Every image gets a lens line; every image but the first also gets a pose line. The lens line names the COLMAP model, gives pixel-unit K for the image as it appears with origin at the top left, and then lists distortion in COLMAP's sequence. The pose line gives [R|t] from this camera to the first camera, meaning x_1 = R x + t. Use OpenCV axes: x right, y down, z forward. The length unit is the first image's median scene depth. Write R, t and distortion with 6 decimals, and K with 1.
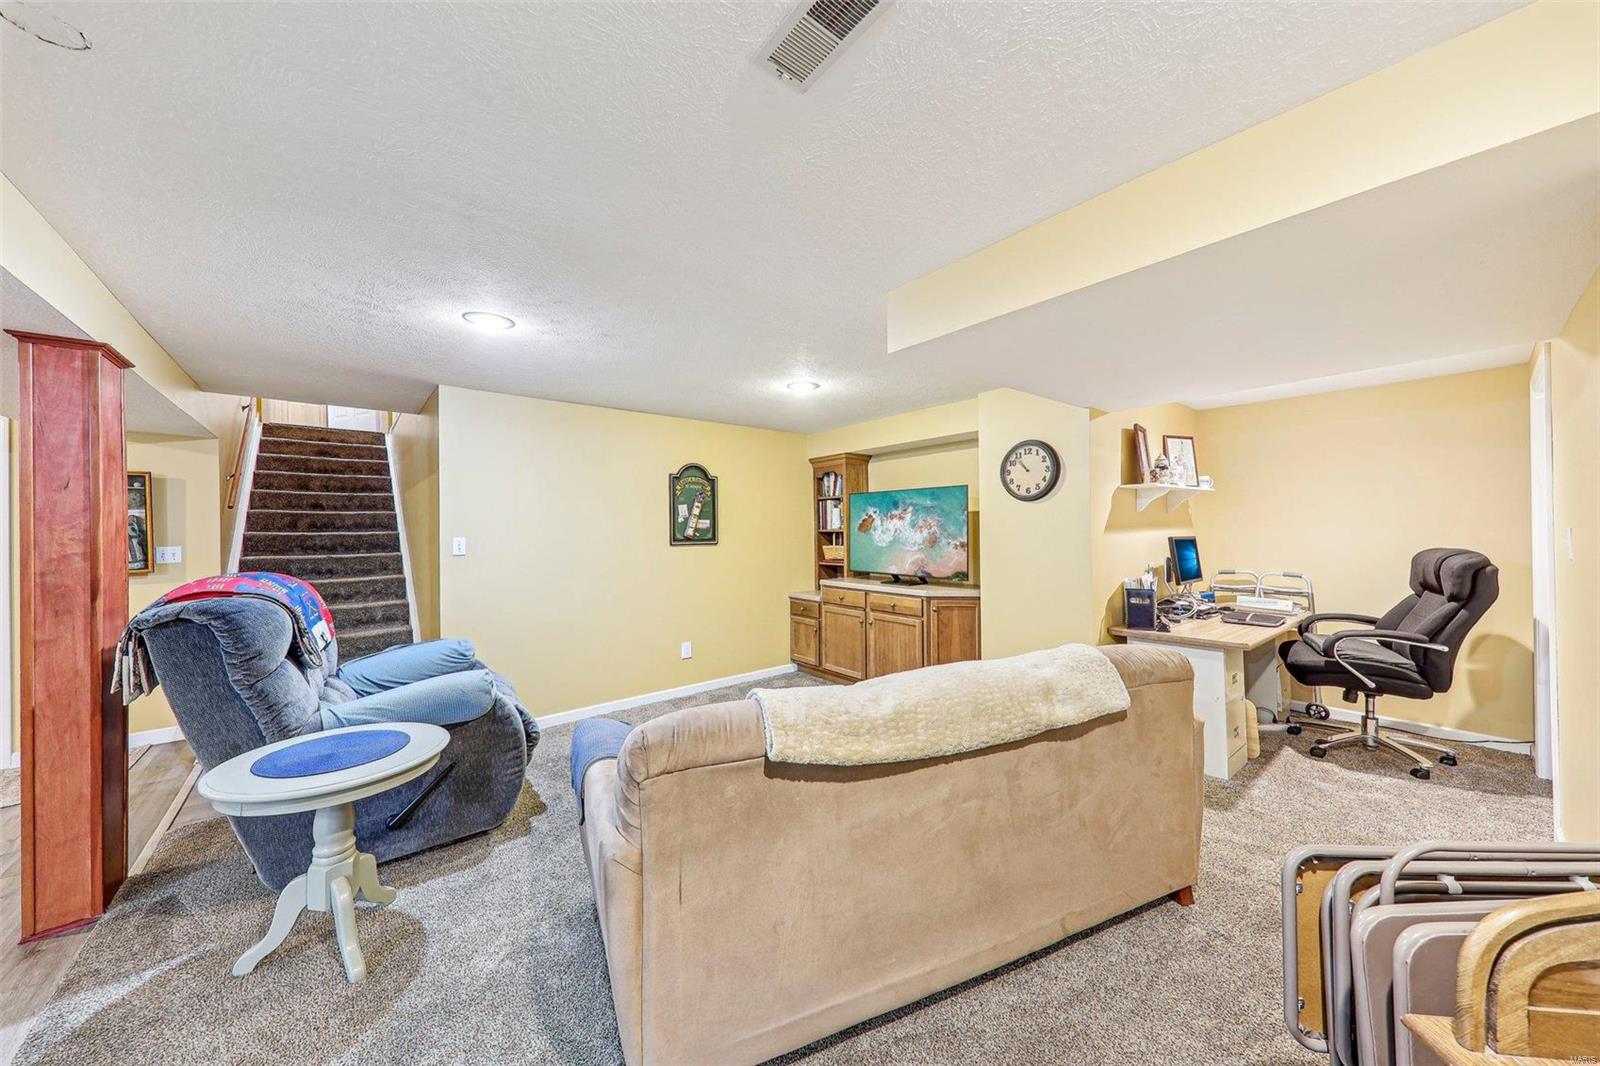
lens RADIAL K [[542.3, 0, 804.3], [0, 542.3, 532.3], [0, 0, 1]] dist [0.020405, 0.000014]
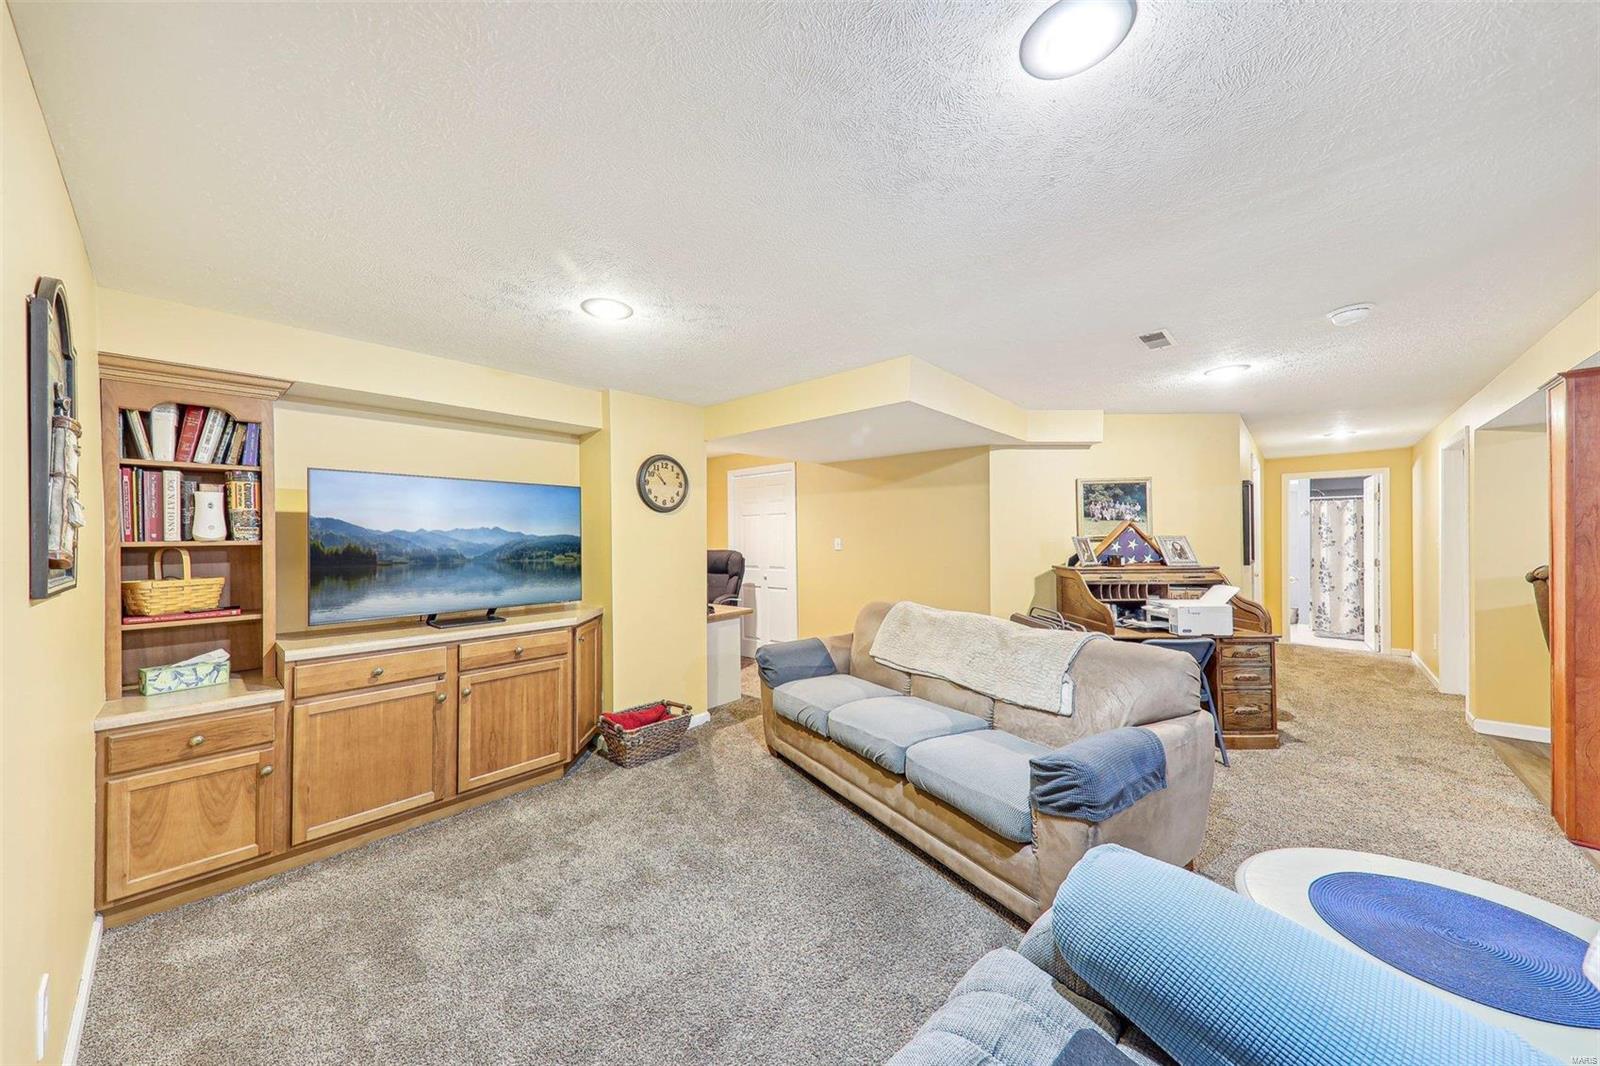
lens RADIAL K [[542.3, 0, 806.2], [0, 542.3, 533.5], [0, 0, 1]] dist [0.020405, 0.000014]
pose [[-0.140628, 0.017694, 0.989904, -0.581542], [0.016023, 0.999750, -0.015593, 0.003955], [-0.989933, 0.013668, -0.140877, 0.756475]]
